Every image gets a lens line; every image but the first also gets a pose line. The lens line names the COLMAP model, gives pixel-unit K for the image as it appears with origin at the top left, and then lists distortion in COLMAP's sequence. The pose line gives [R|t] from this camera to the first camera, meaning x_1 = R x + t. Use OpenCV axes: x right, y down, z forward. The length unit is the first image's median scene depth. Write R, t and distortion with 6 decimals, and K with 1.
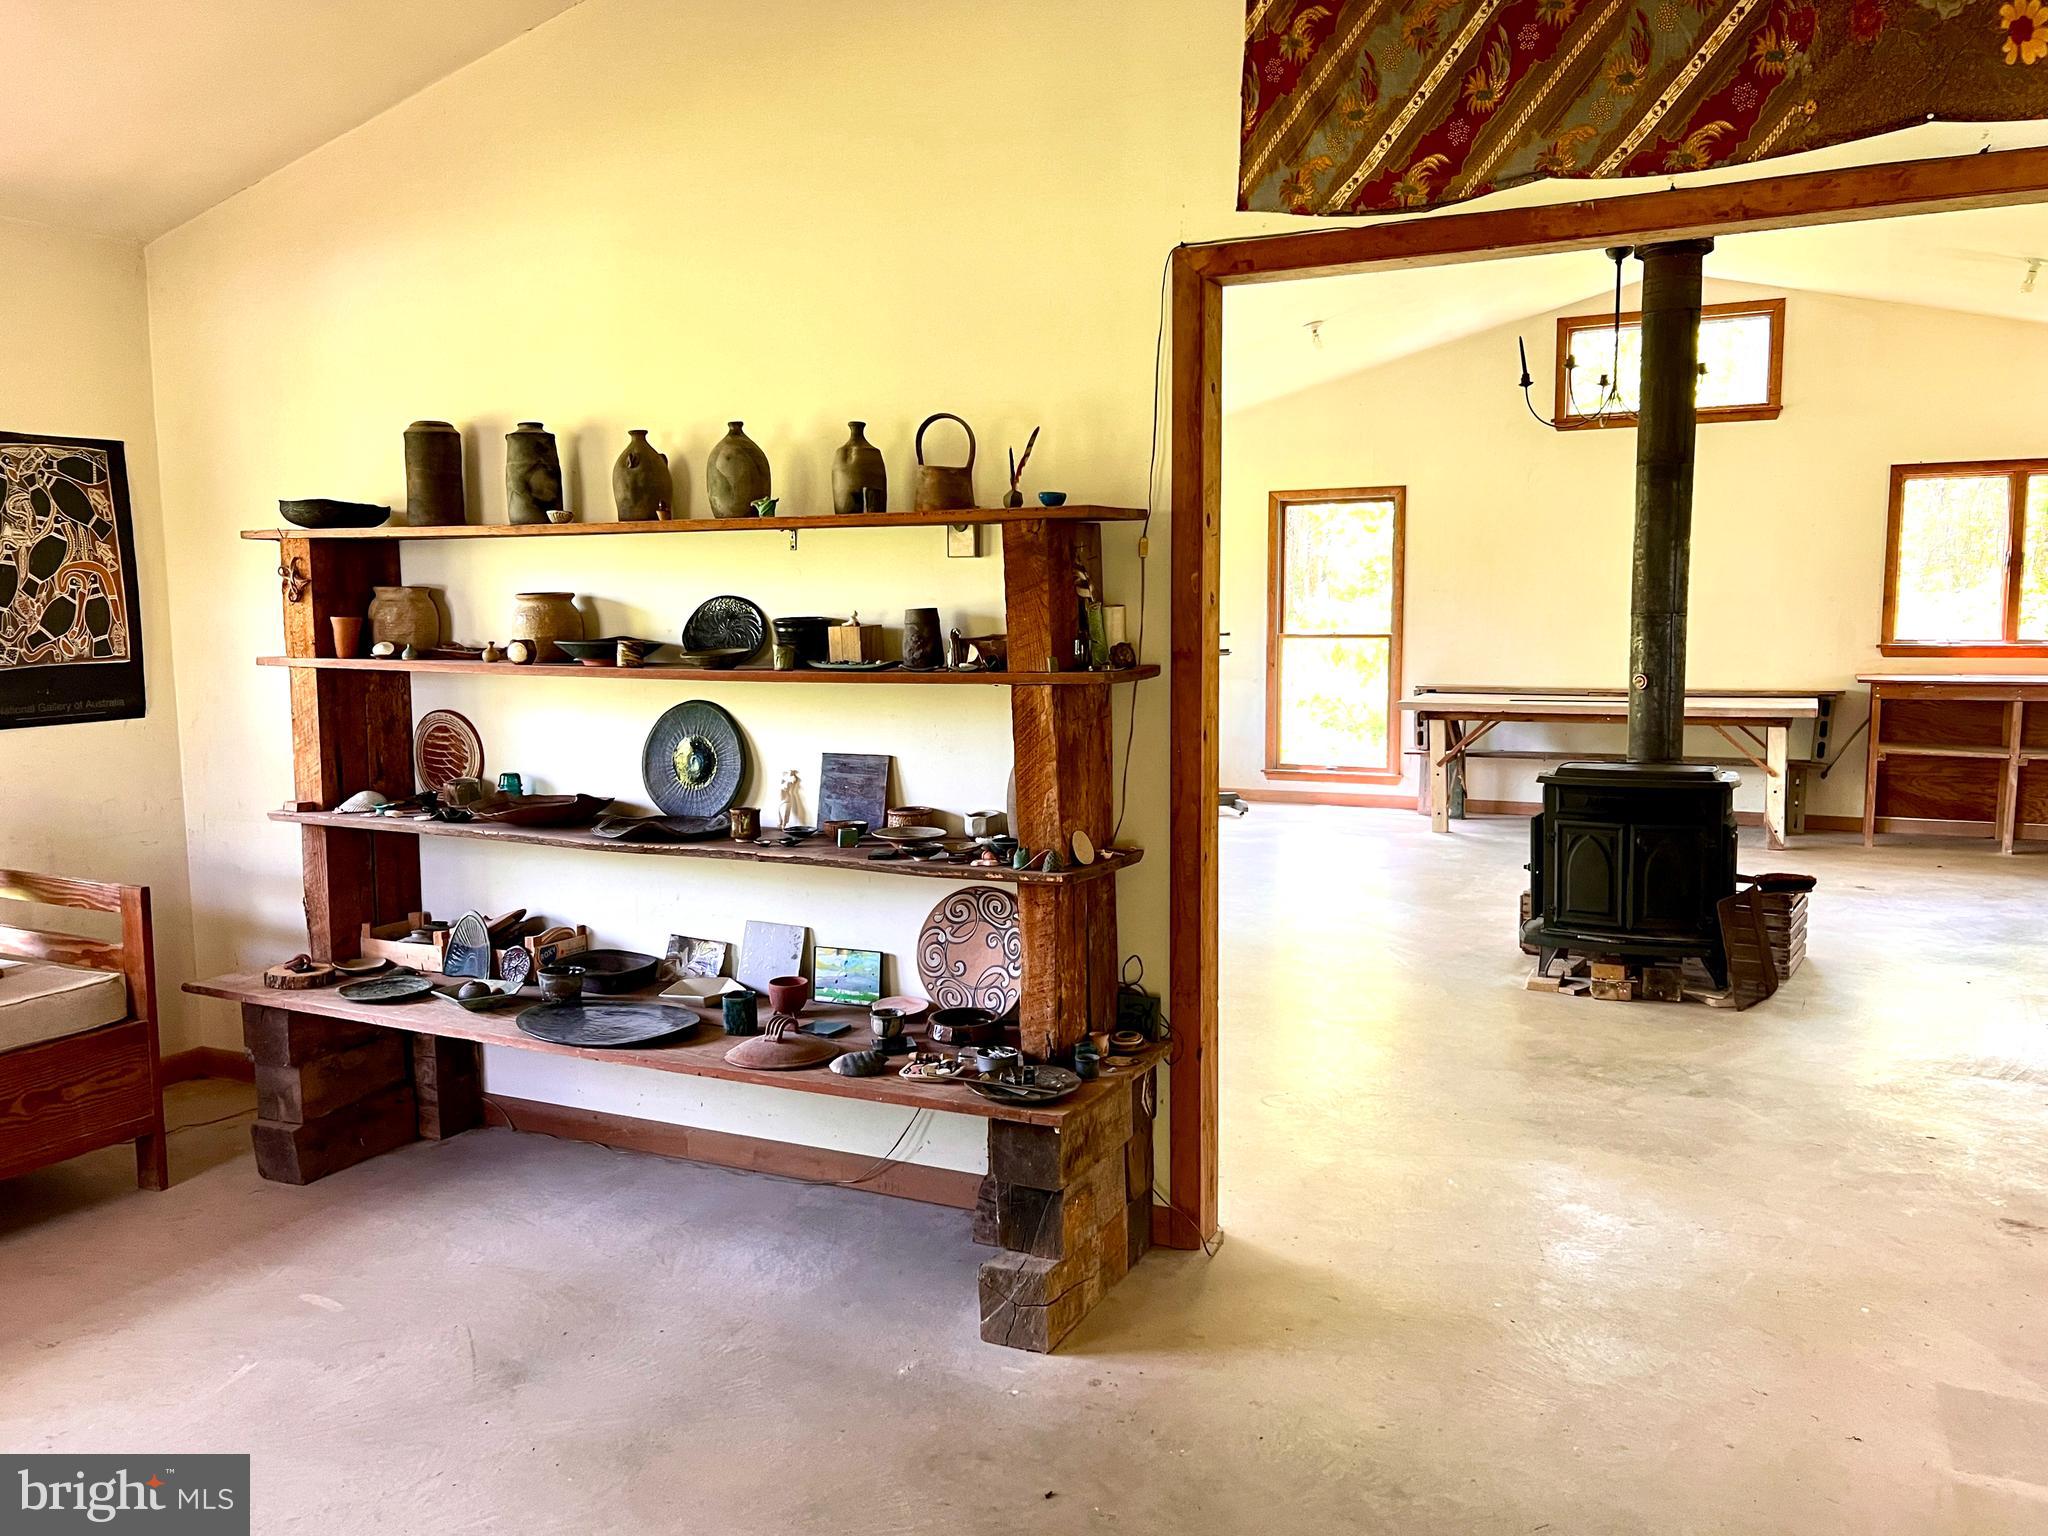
lens RADIAL K [[1562.5, 0, 1024.5], [0, 1562.5, 759.6], [0, 0, 1]] dist [0.002263, 0.006973]
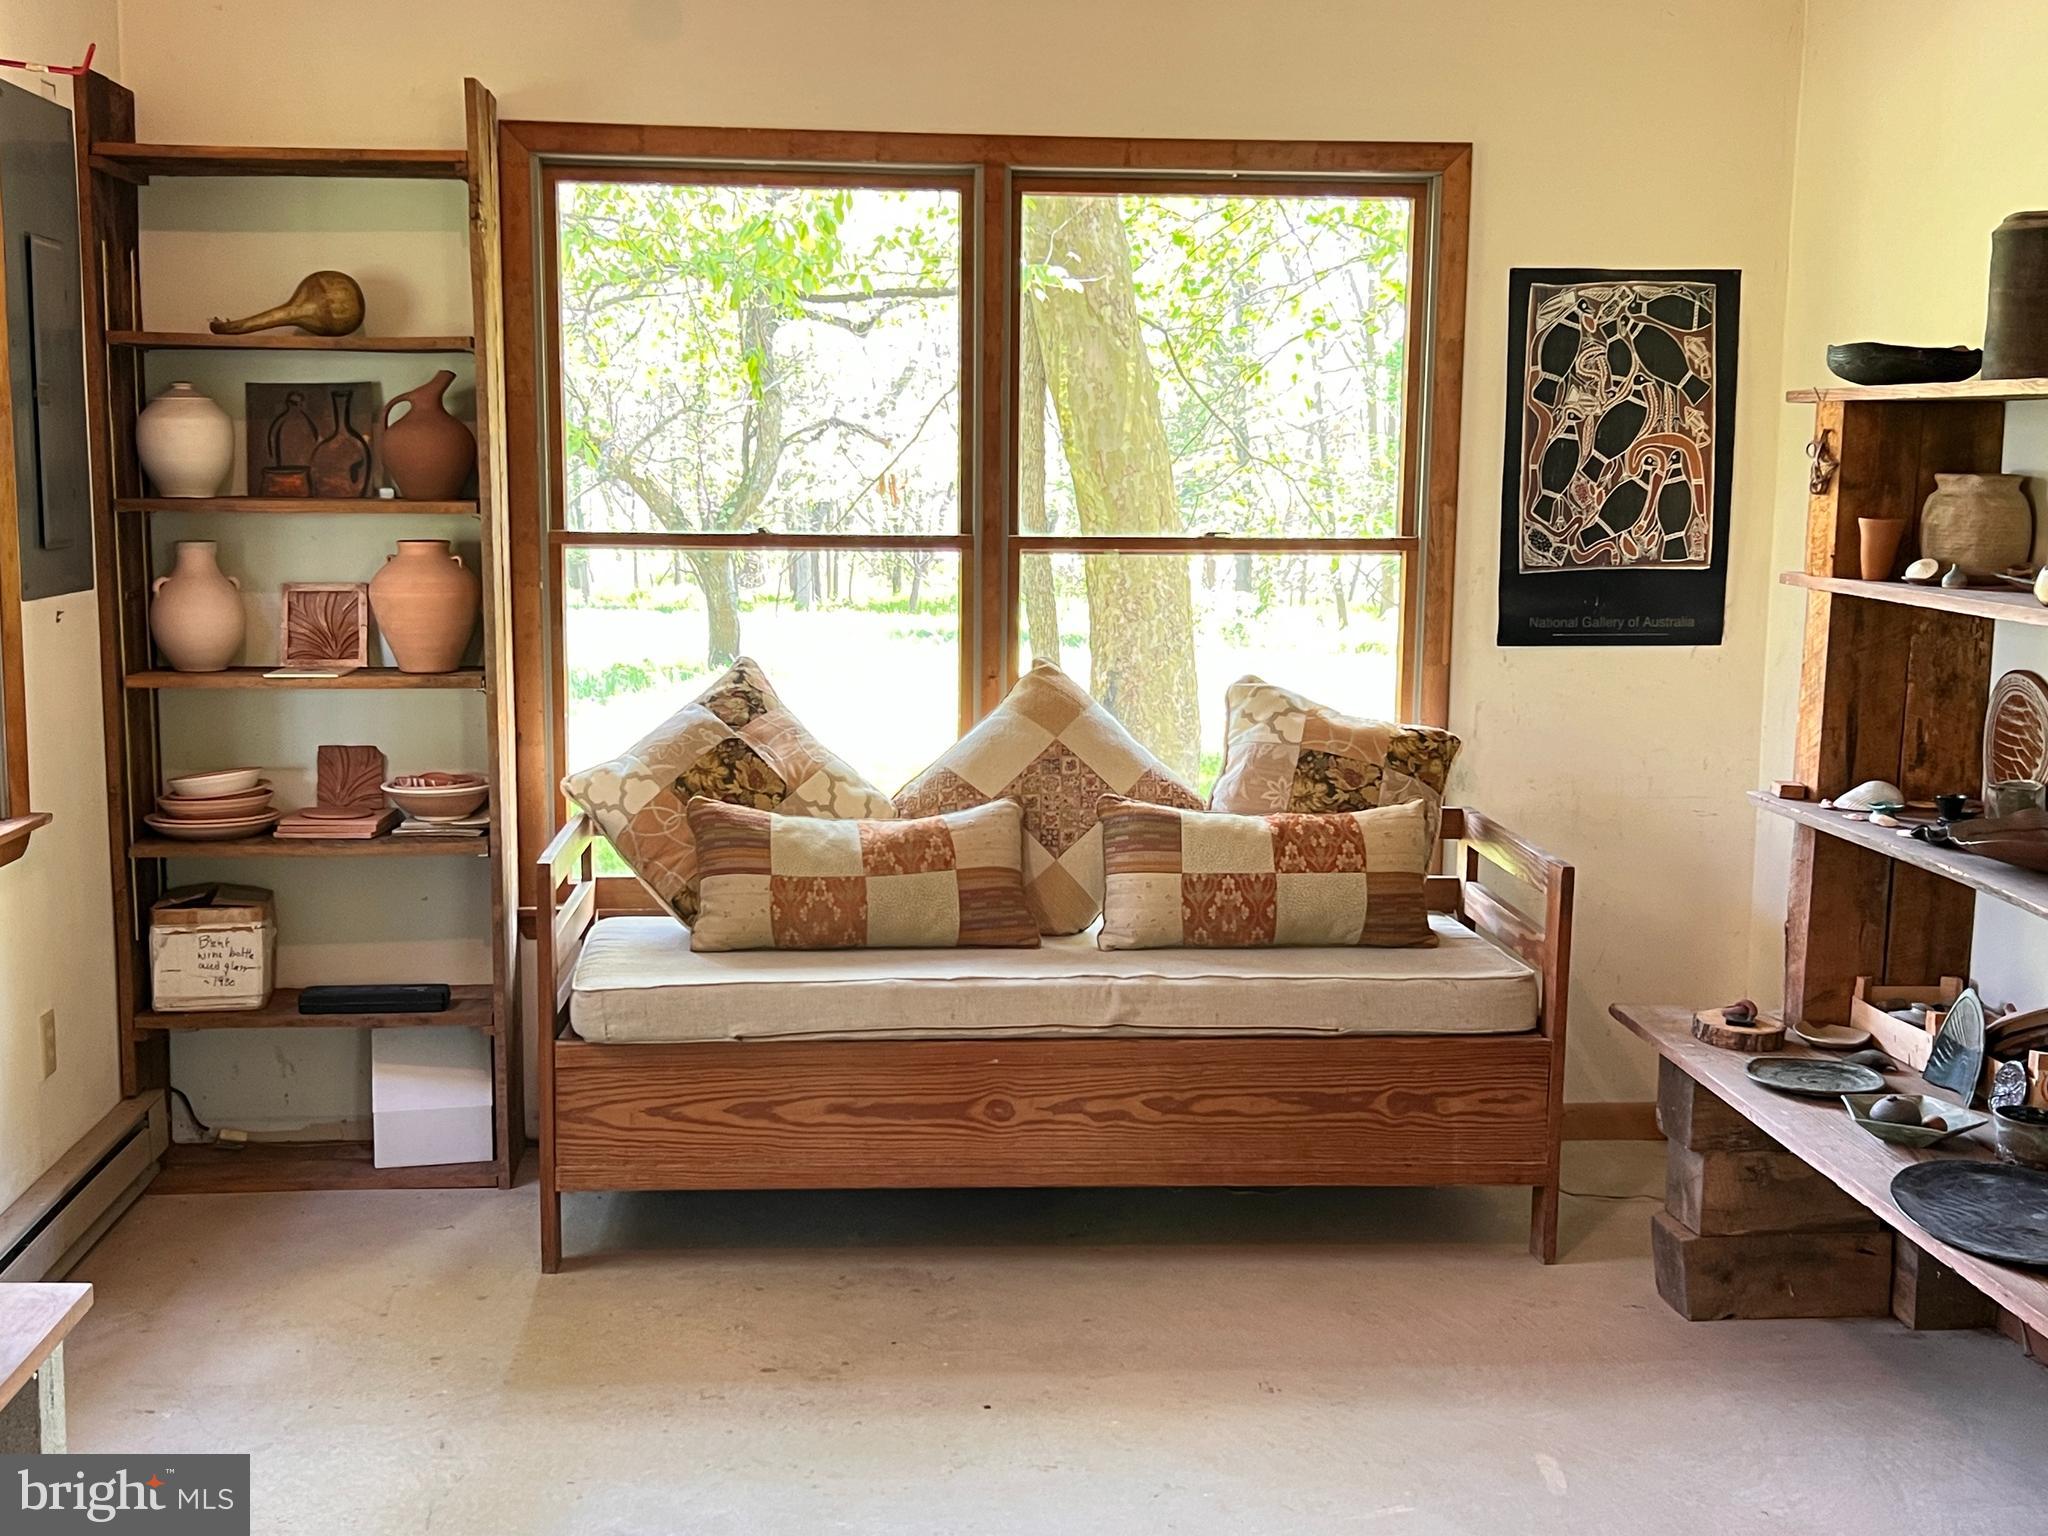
lens RADIAL K [[2262.7, 0, 1022.2], [0, 2262.7, 773.5], [0, 0, 1]] dist [0.021701, 0.000000]
pose [[0.505114, 0.129271, -0.853316, 0.211586], [-0.104613, 0.990599, 0.088144, -0.029209], [0.856689, 0.044746, 0.513889, 0.184486]]
